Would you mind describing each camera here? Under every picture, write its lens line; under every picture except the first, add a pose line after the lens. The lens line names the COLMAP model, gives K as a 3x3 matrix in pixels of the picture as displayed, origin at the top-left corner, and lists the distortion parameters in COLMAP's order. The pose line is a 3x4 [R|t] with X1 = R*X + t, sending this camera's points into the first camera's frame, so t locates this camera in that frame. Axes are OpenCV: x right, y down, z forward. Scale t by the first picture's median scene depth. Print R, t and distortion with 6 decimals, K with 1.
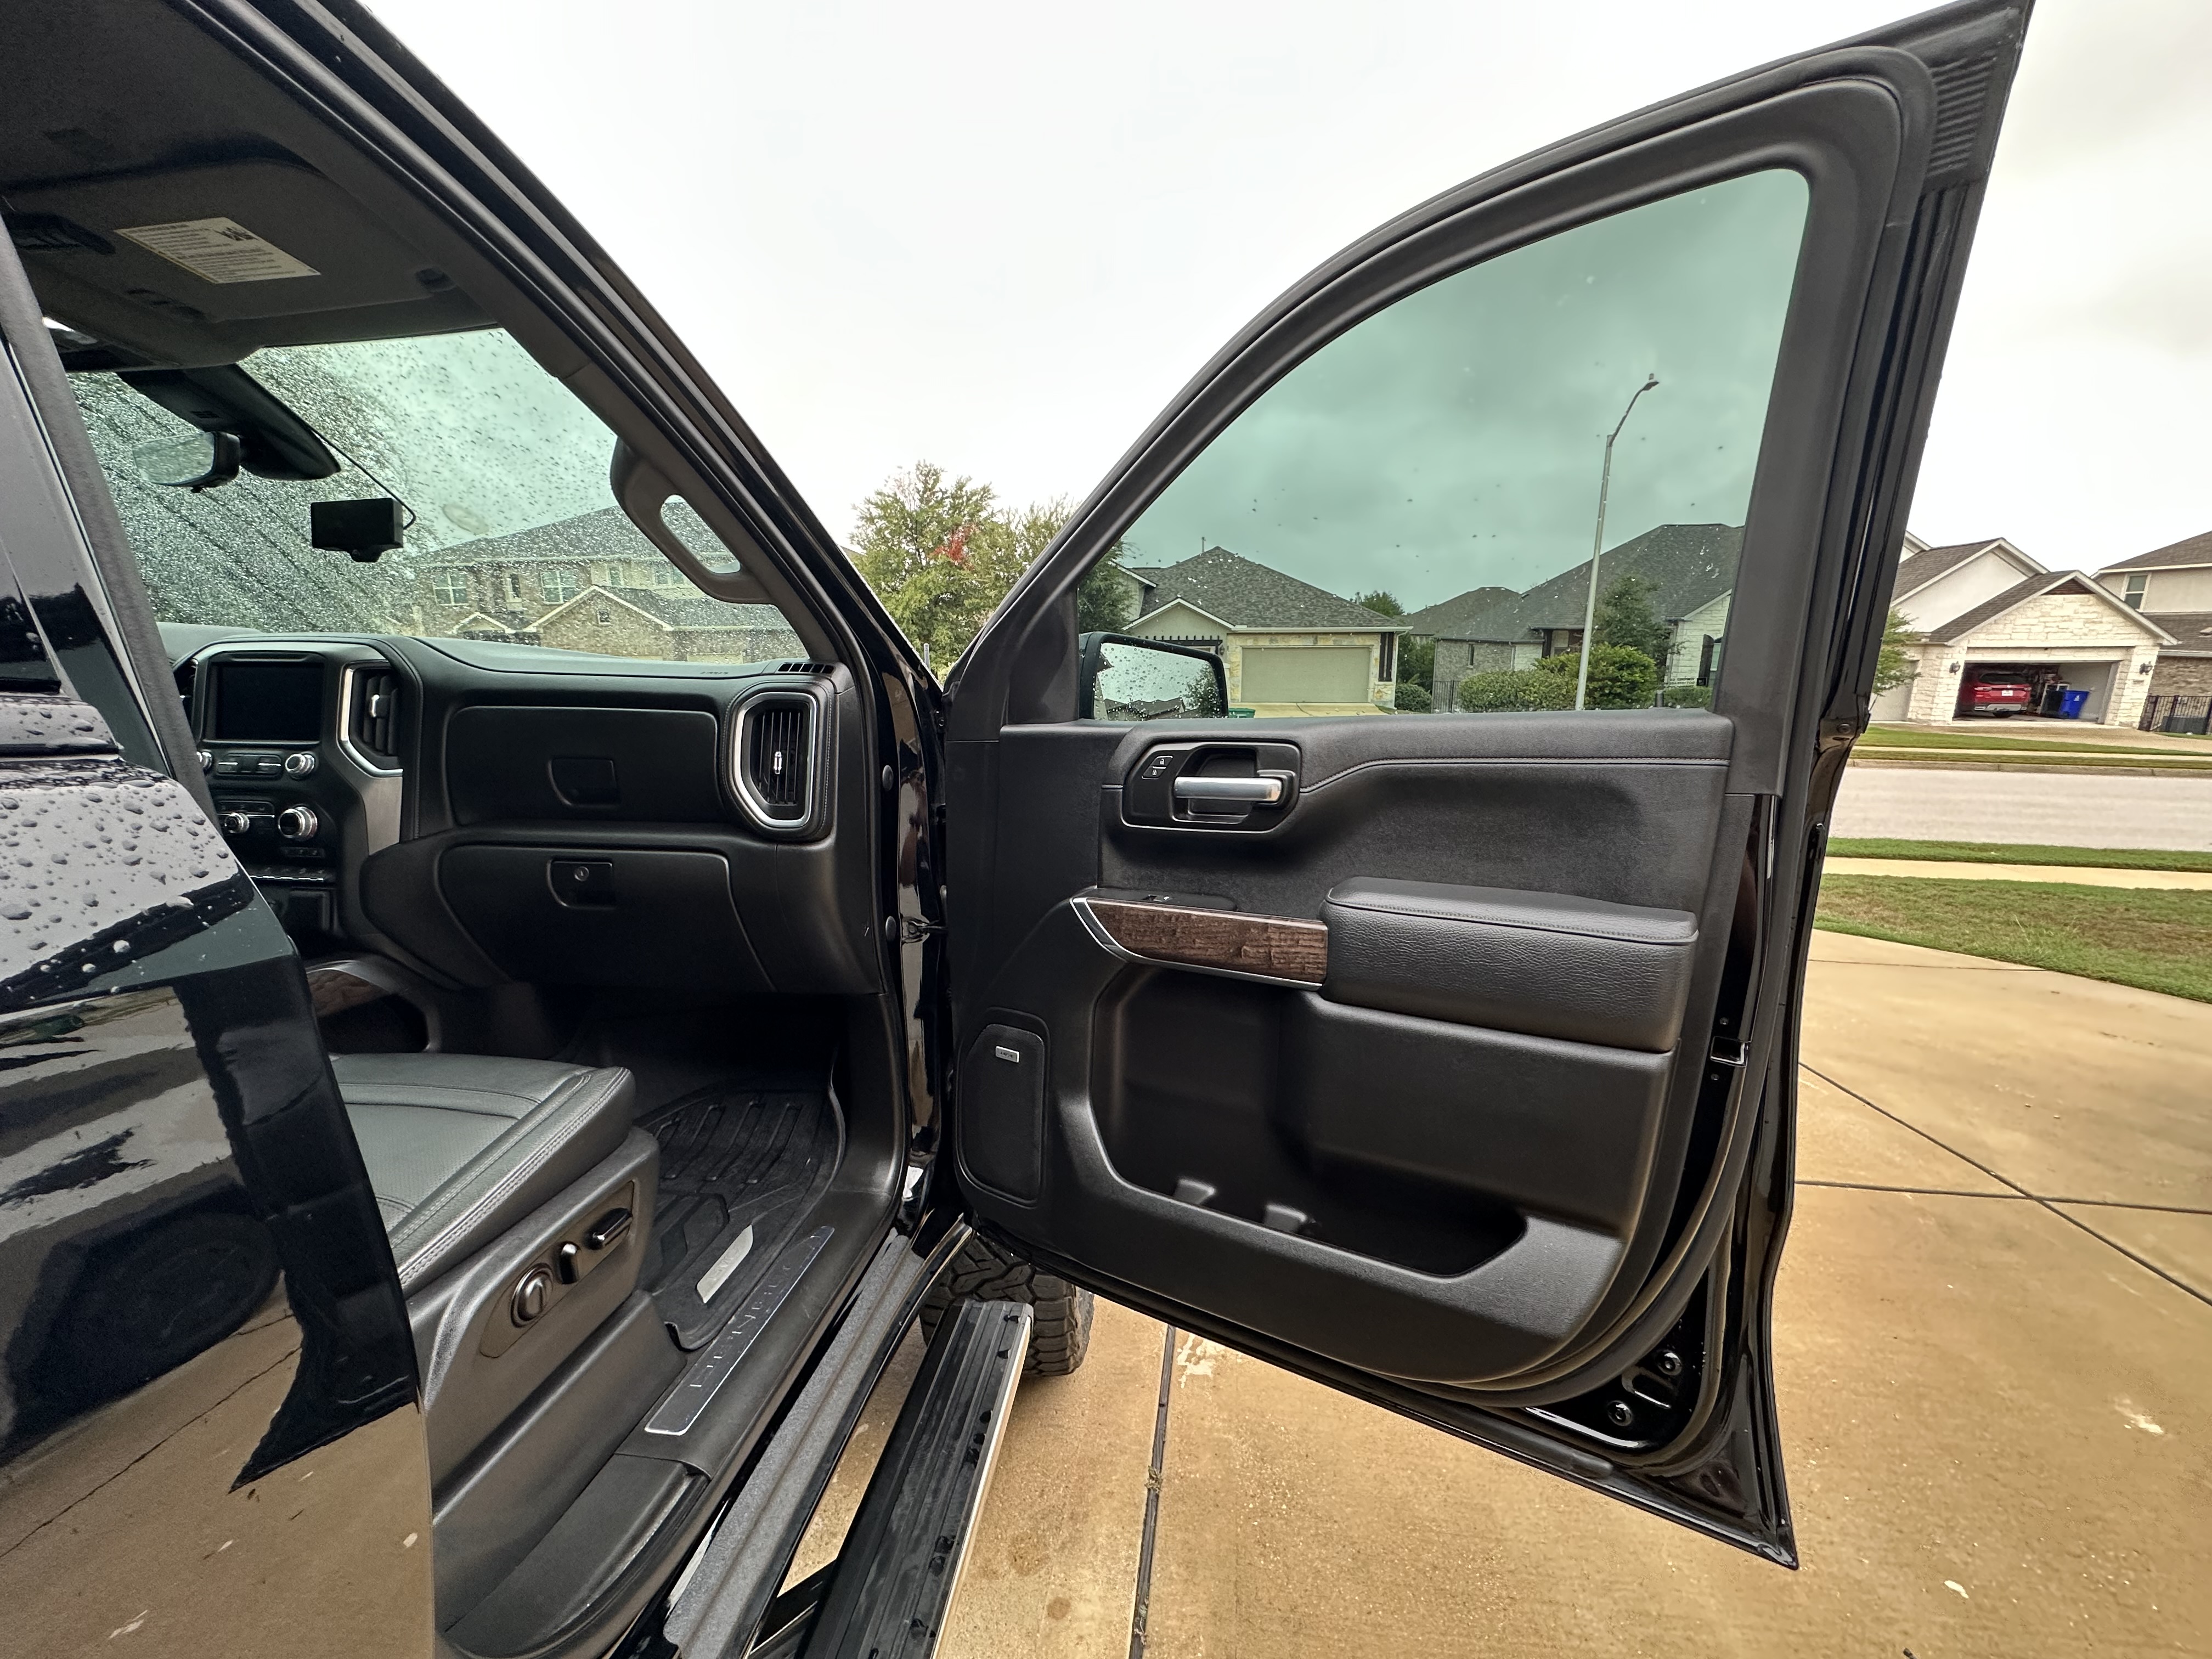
lens RADIAL K [[881.8, 0, 1108.0], [0, 881.8, 831.8], [0, 0, 1]] dist [-0.003780, -0.000155]
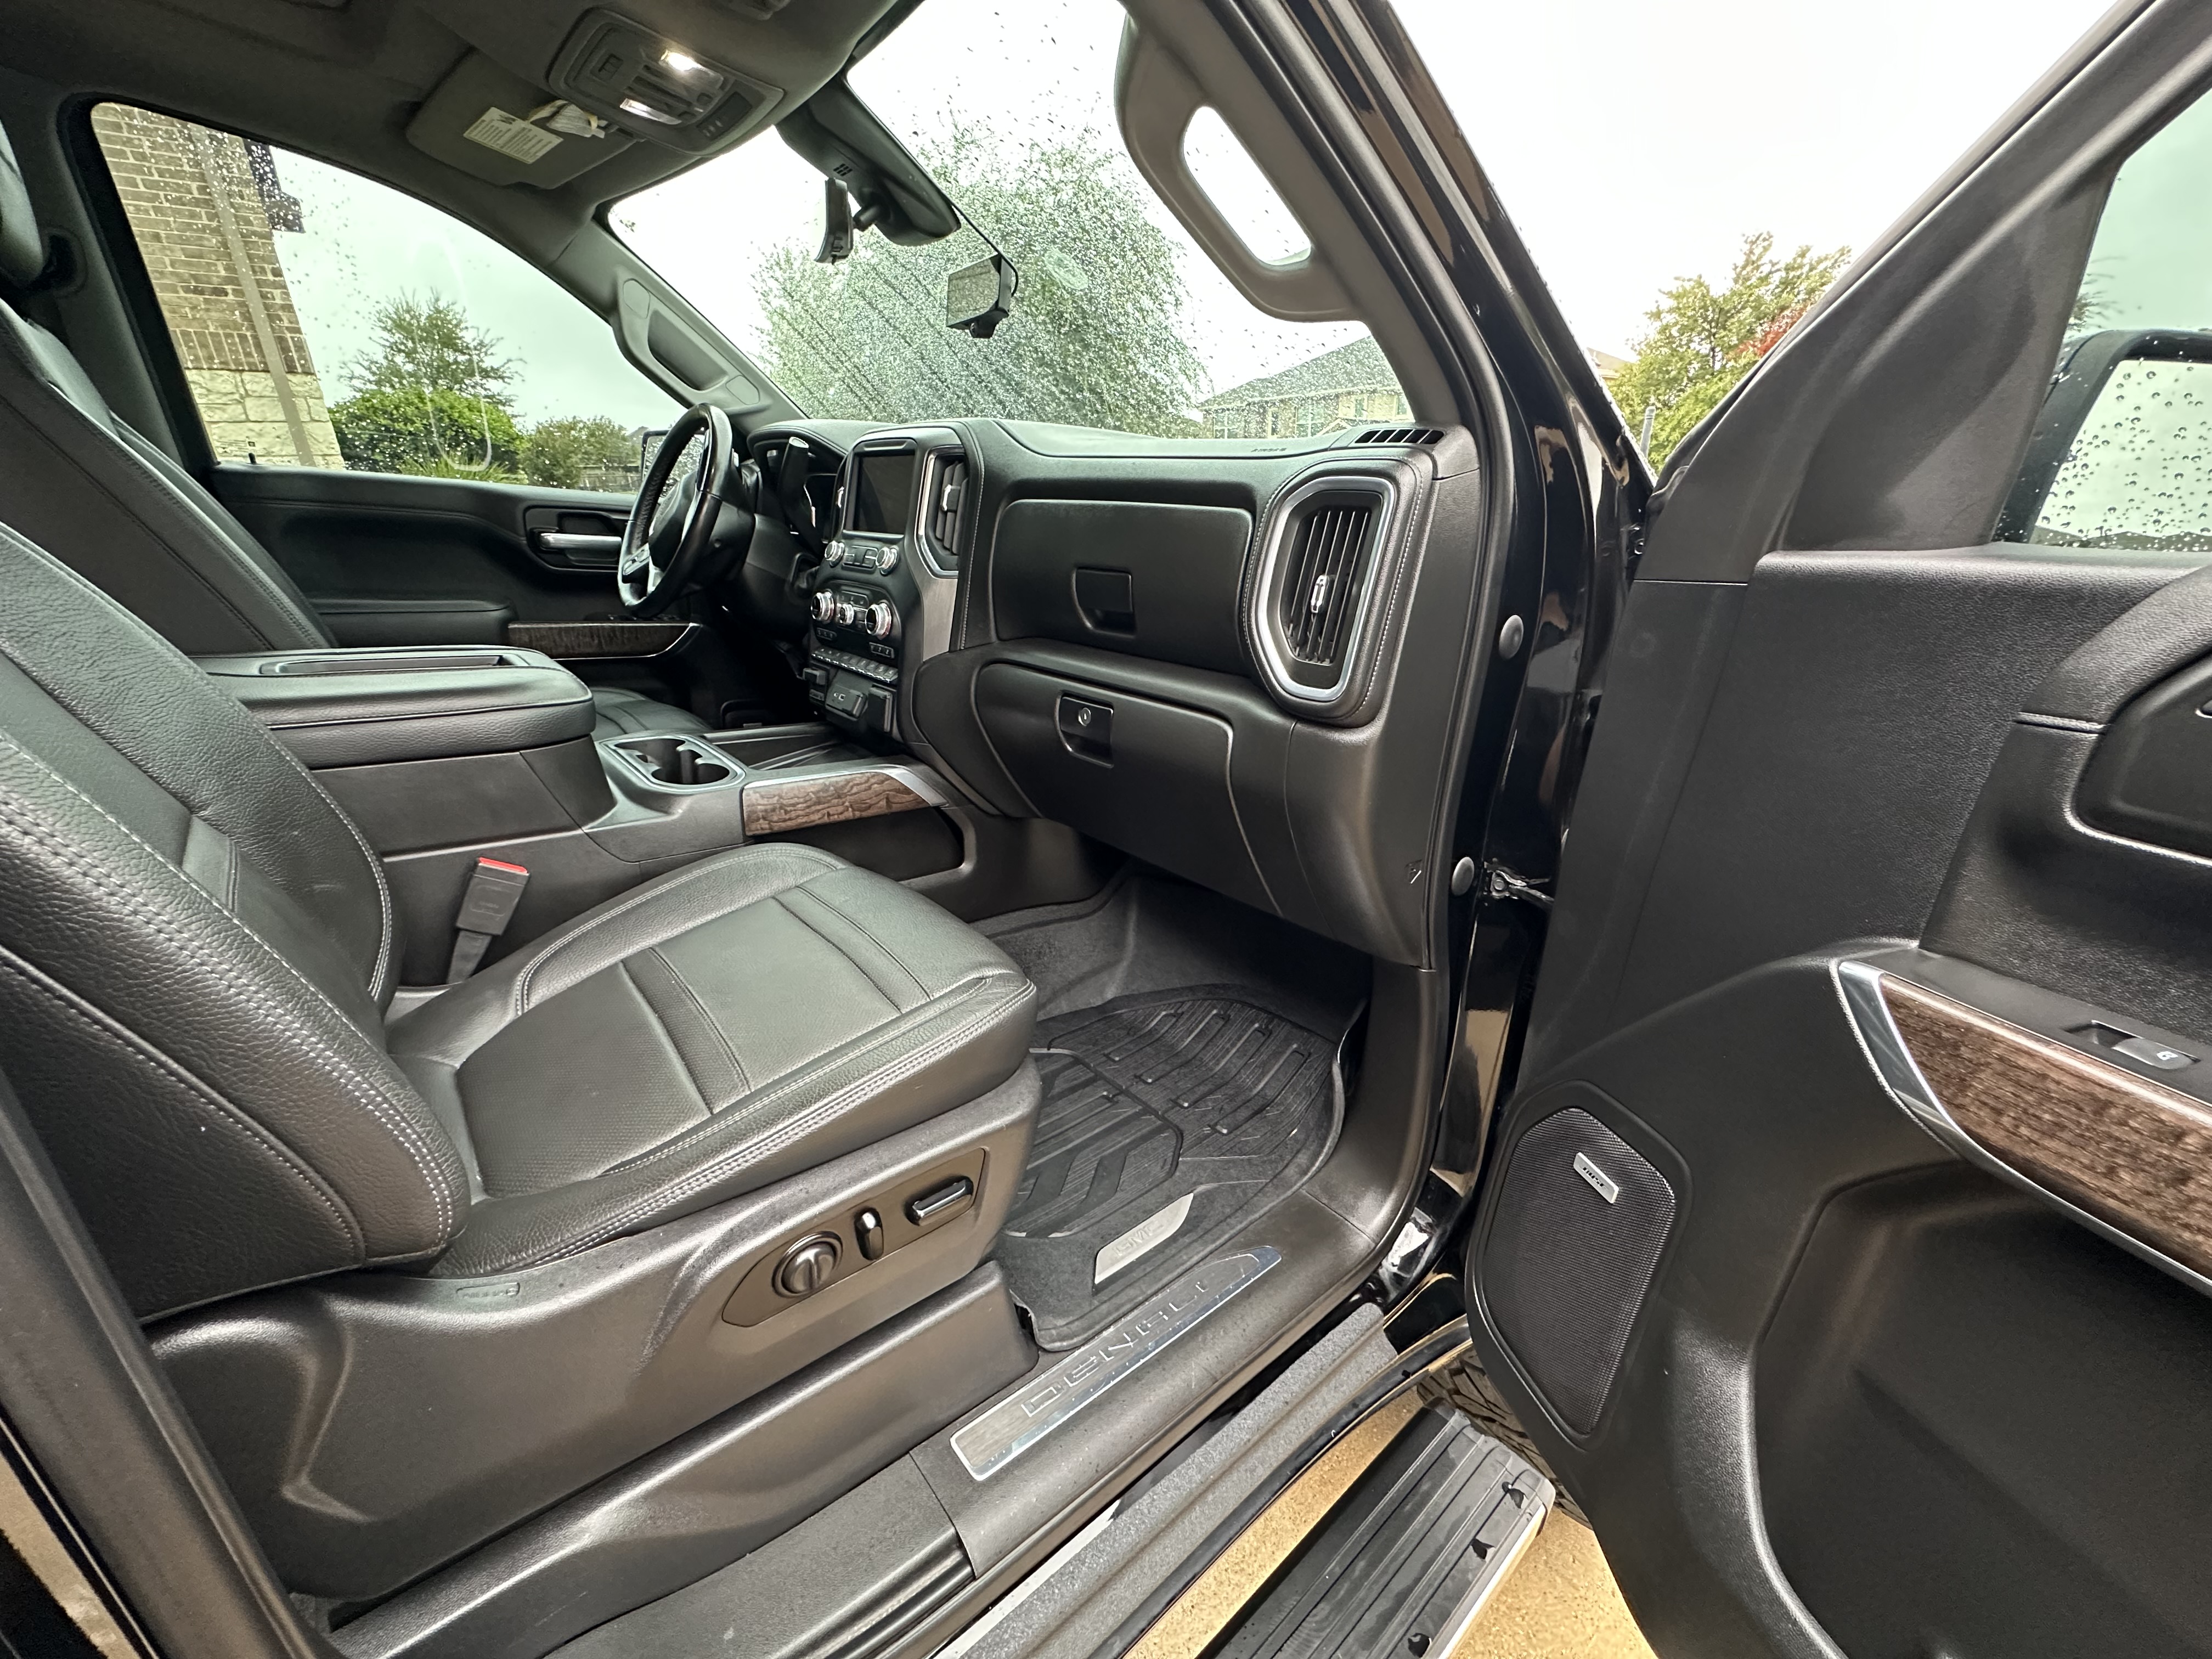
lens RADIAL K [[881.8, 0, 1108.0], [0, 881.8, 831.8], [0, 0, 1]] dist [-0.003780, -0.000155]
pose [[0.729528, 0.245843, -0.638240, -0.038912], [-0.133762, 0.966430, 0.219364, -0.030720], [0.670743, -0.074660, 0.737922, 0.407662]]
